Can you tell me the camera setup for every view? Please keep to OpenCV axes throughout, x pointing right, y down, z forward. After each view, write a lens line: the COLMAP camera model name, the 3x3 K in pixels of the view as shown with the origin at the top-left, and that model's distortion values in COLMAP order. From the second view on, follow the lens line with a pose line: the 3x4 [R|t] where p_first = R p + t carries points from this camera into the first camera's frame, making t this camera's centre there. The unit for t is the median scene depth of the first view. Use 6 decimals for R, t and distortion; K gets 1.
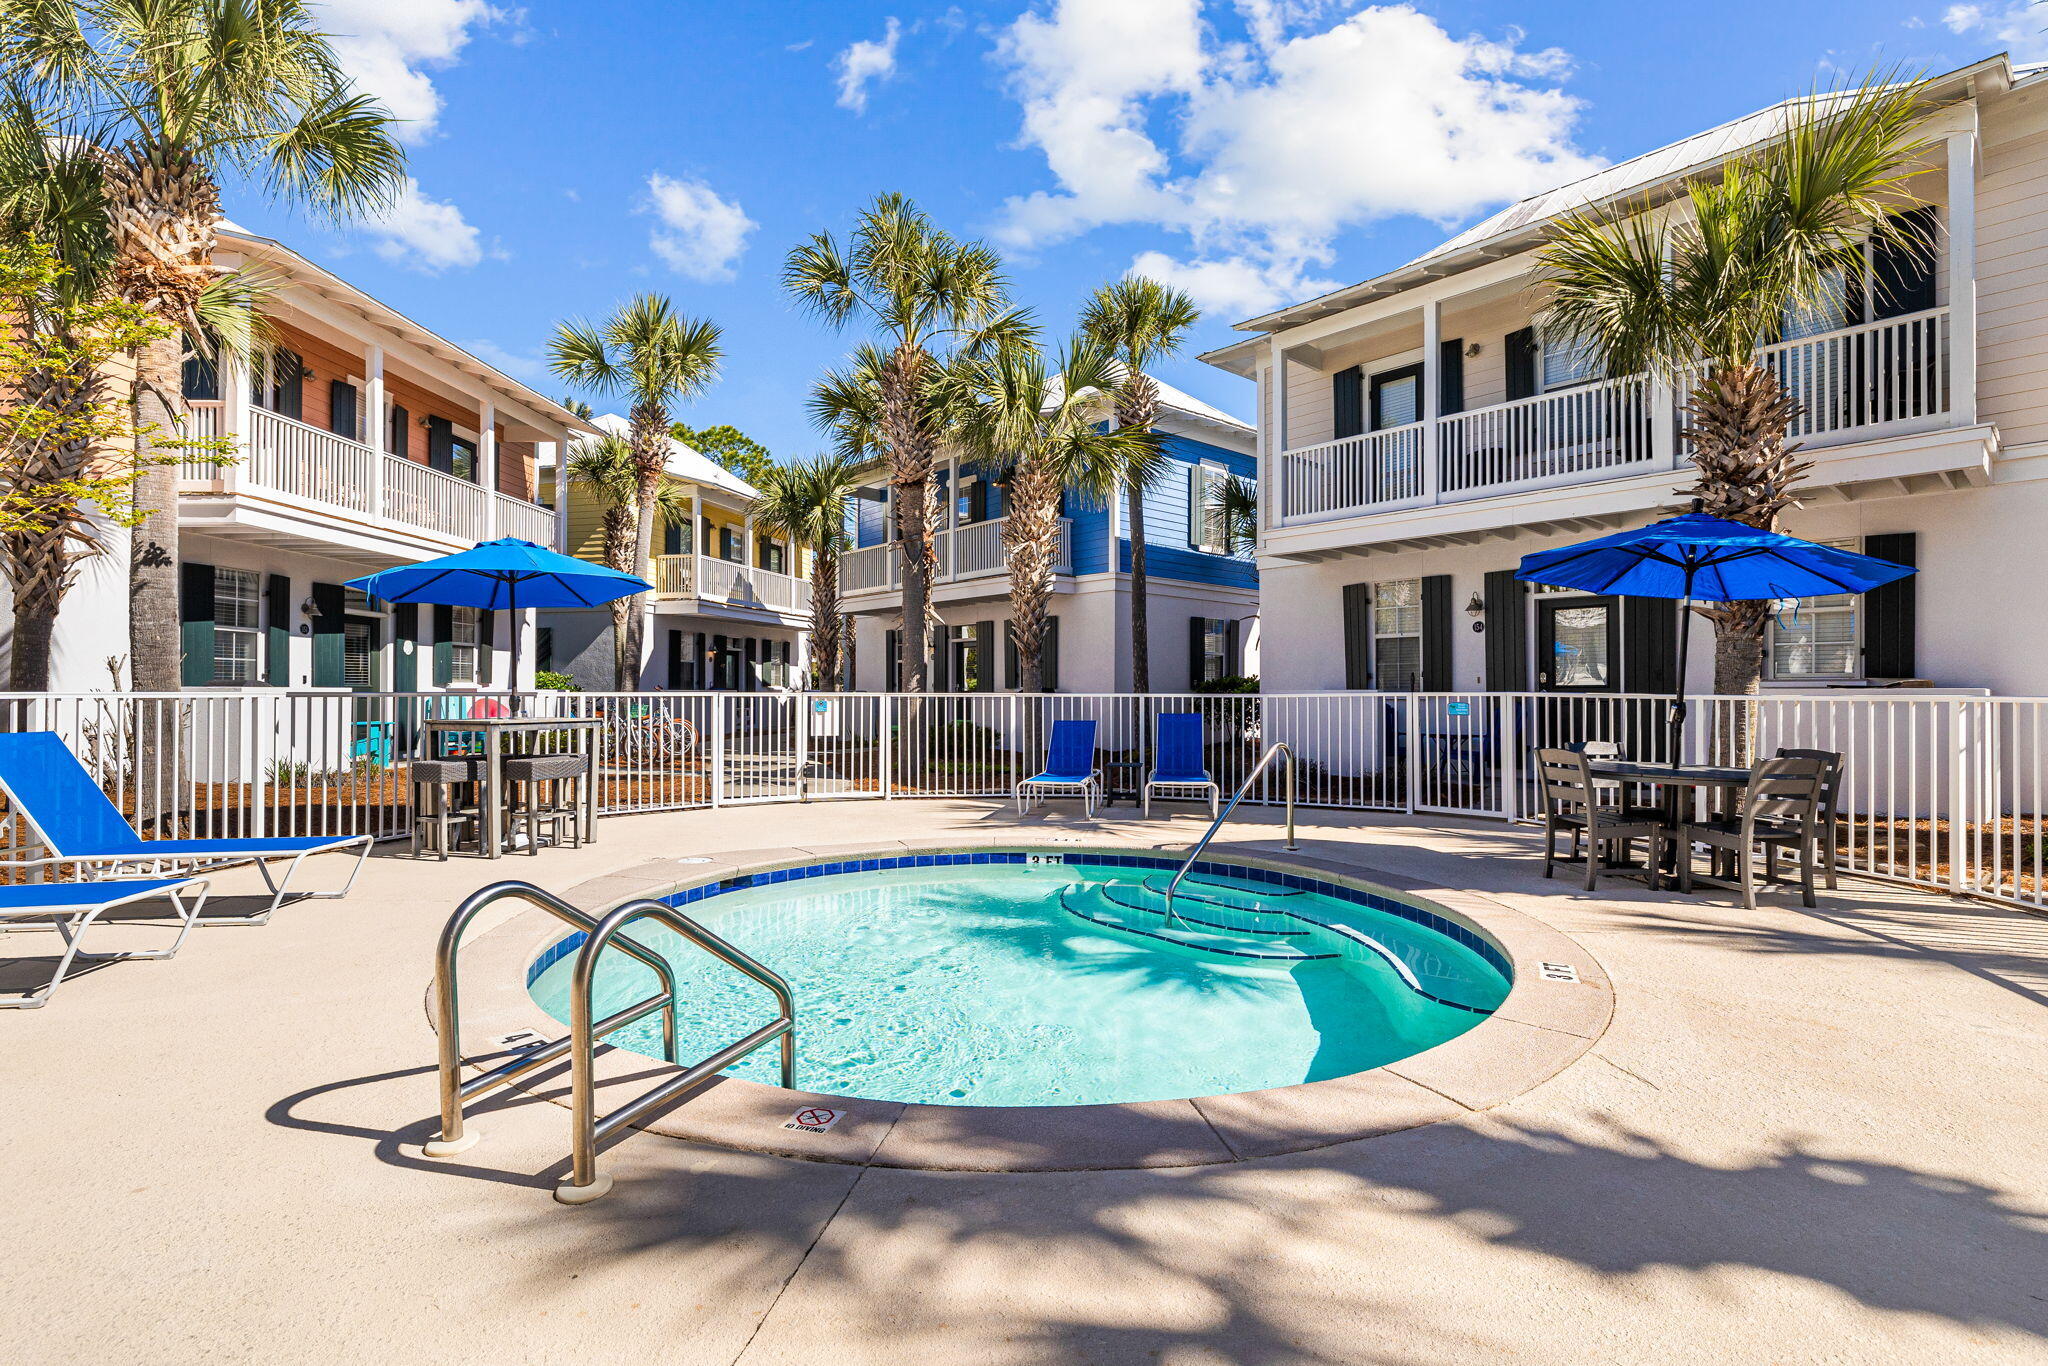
lens RADIAL K [[930.3, 0, 1023.0], [0, 930.3, 685.3], [0, 0, 1]] dist [-0.000720, 0.000036]
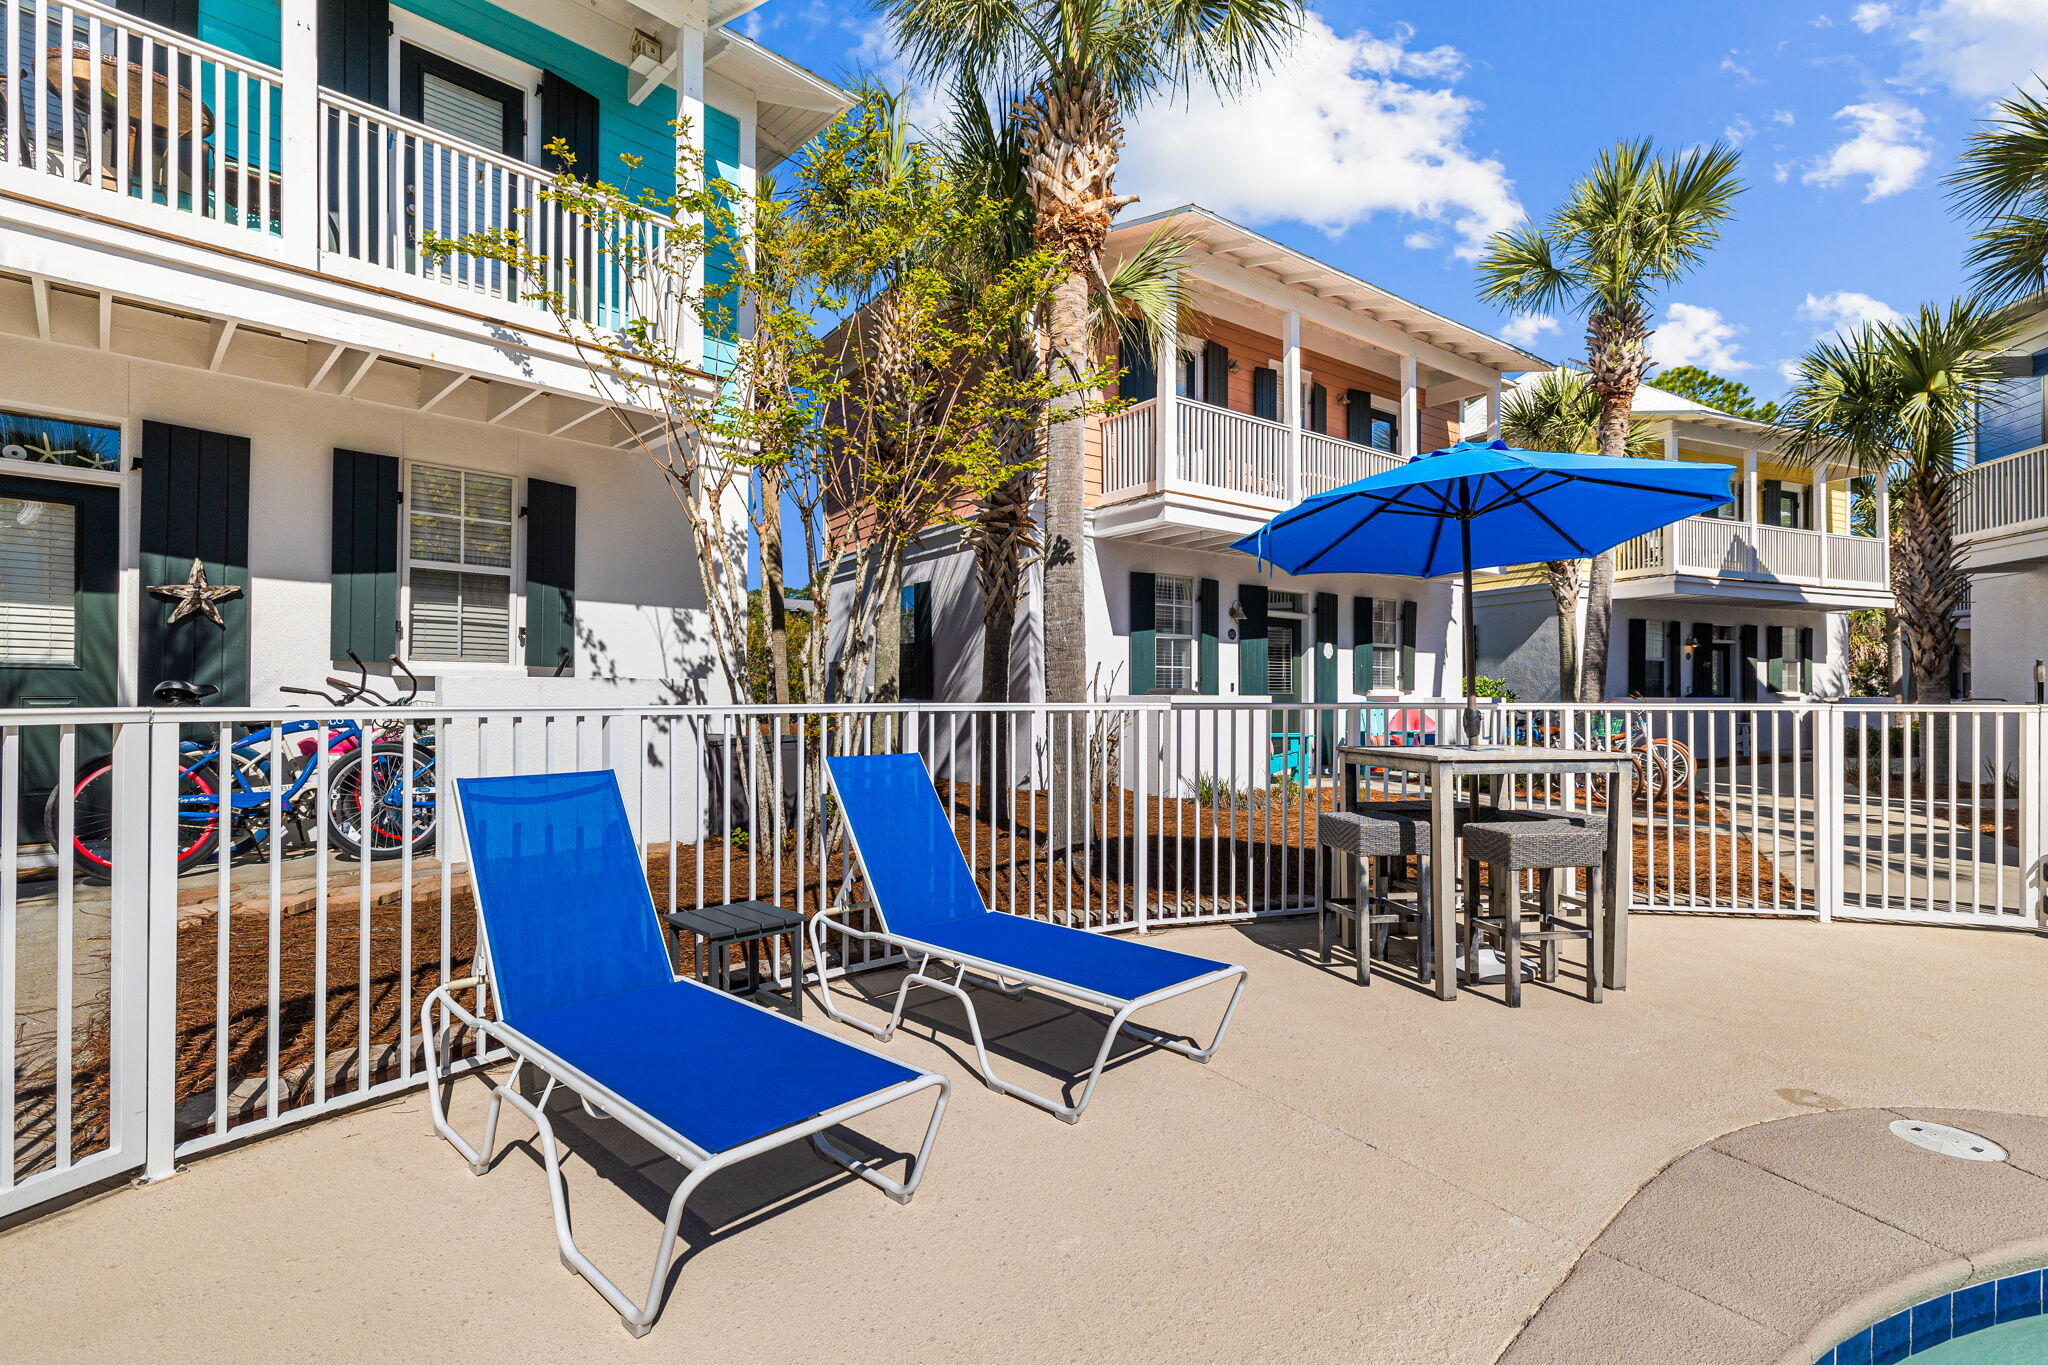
lens RADIAL K [[934.7, 0, 1031.3], [0, 934.7, 690.4], [0, 0, 1]] dist [-0.001511, 0.000230]
pose [[0.621459, -0.006677, -0.783419, -0.157148], [0.005054, 0.999977, -0.004514, 0.000179], [0.783431, -0.001154, 0.621478, 0.253797]]
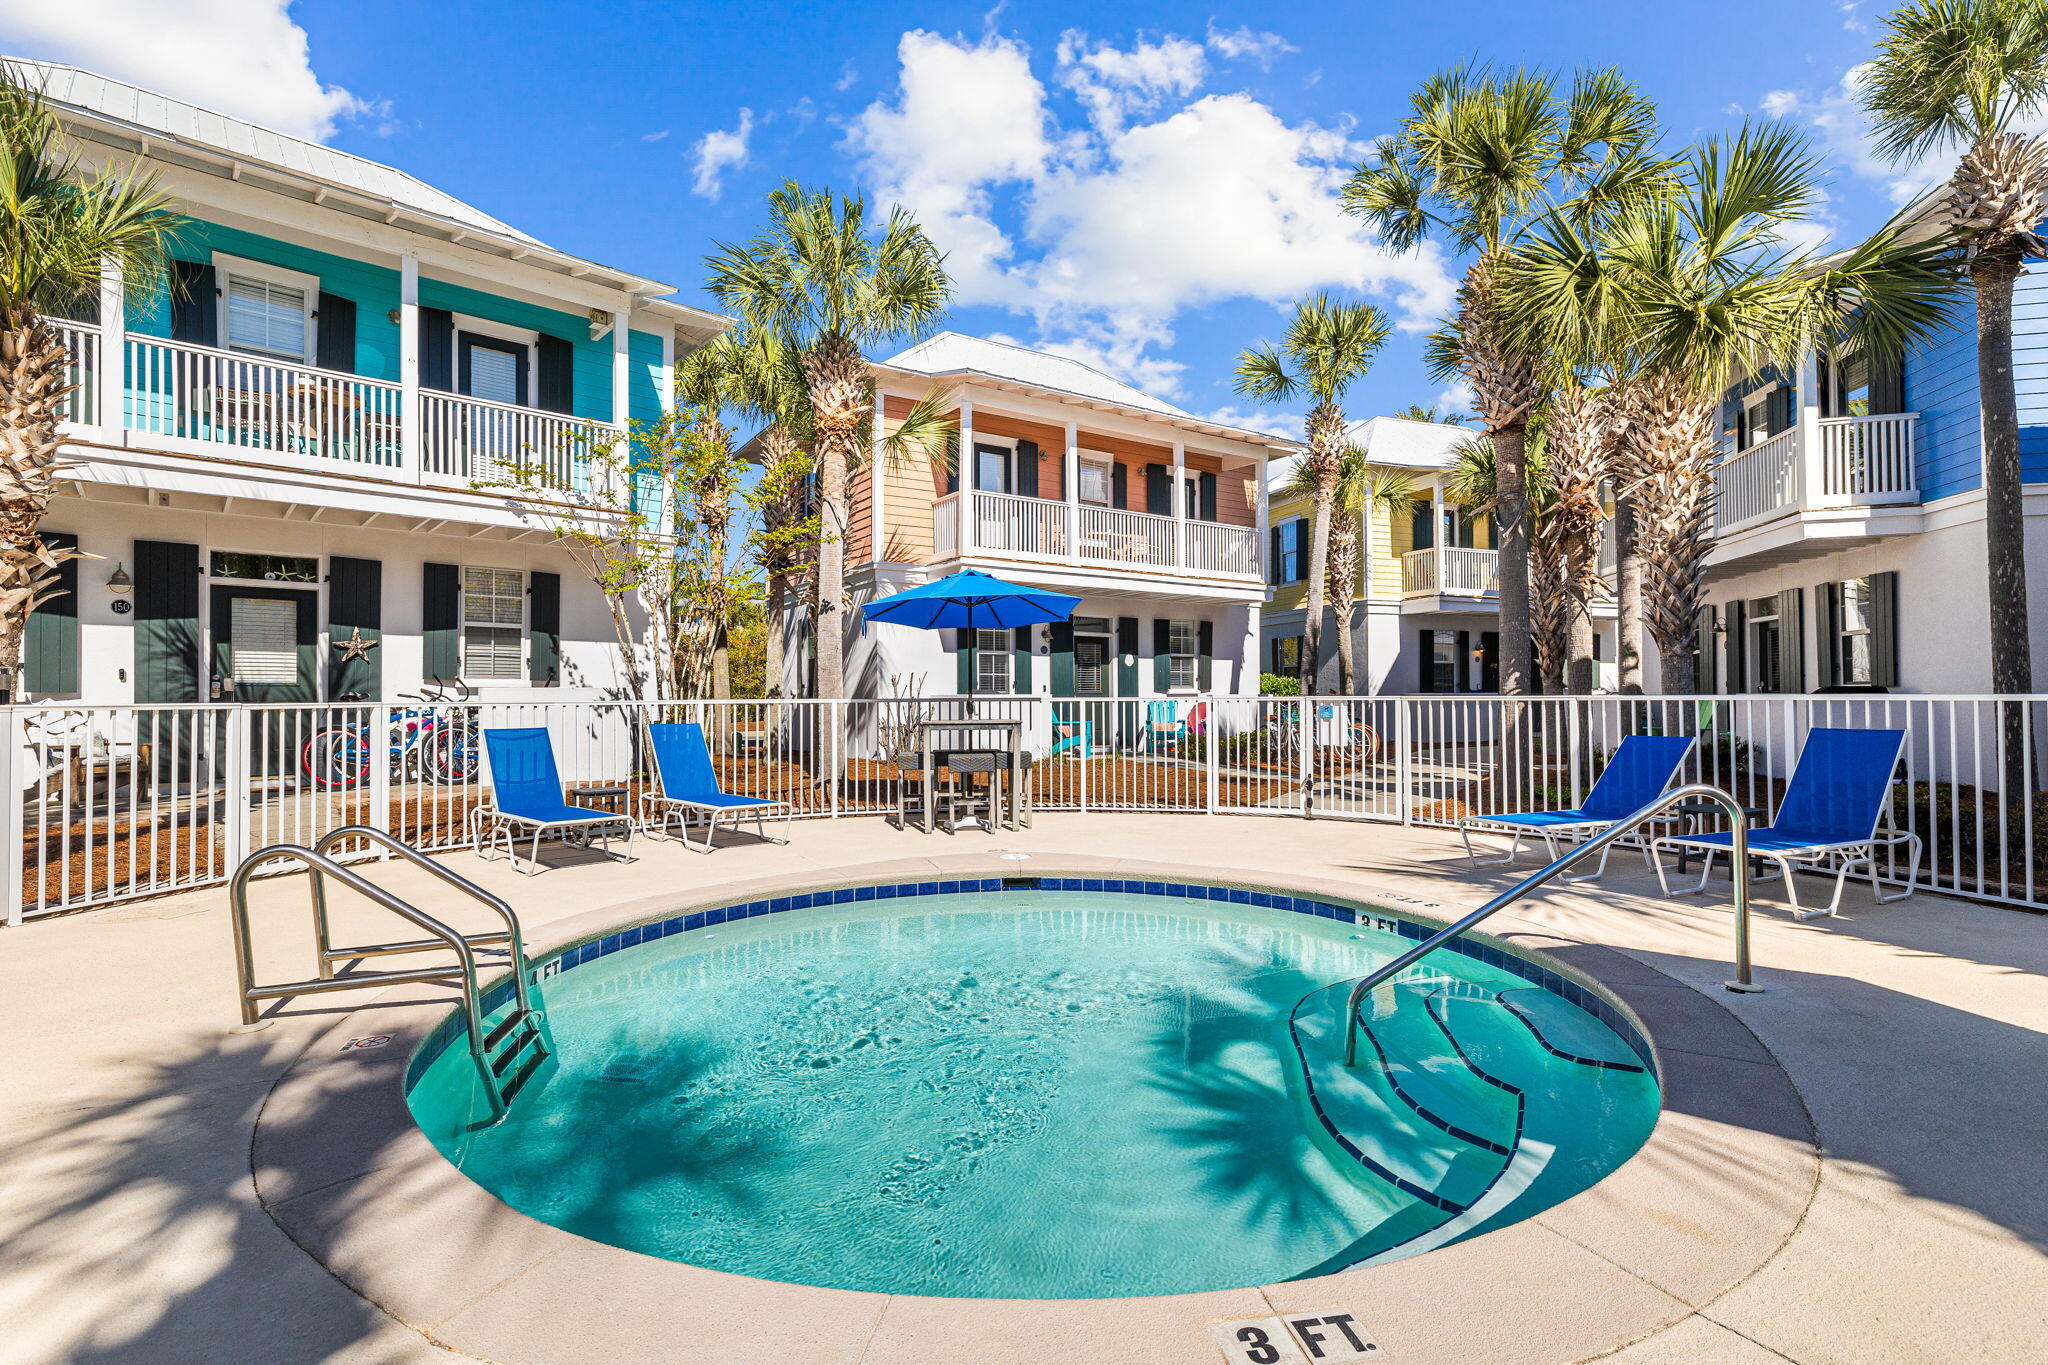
lens RADIAL K [[930.3, 0, 1023.0], [0, 930.3, 684.8], [0, 0, 1]] dist [-0.000720, 0.000036]
pose [[0.585279, -0.015829, -0.810677, 0.284560], [0.012508, 0.999867, -0.010493, 0.002413], [0.810735, -0.003999, 0.585399, 0.215276]]
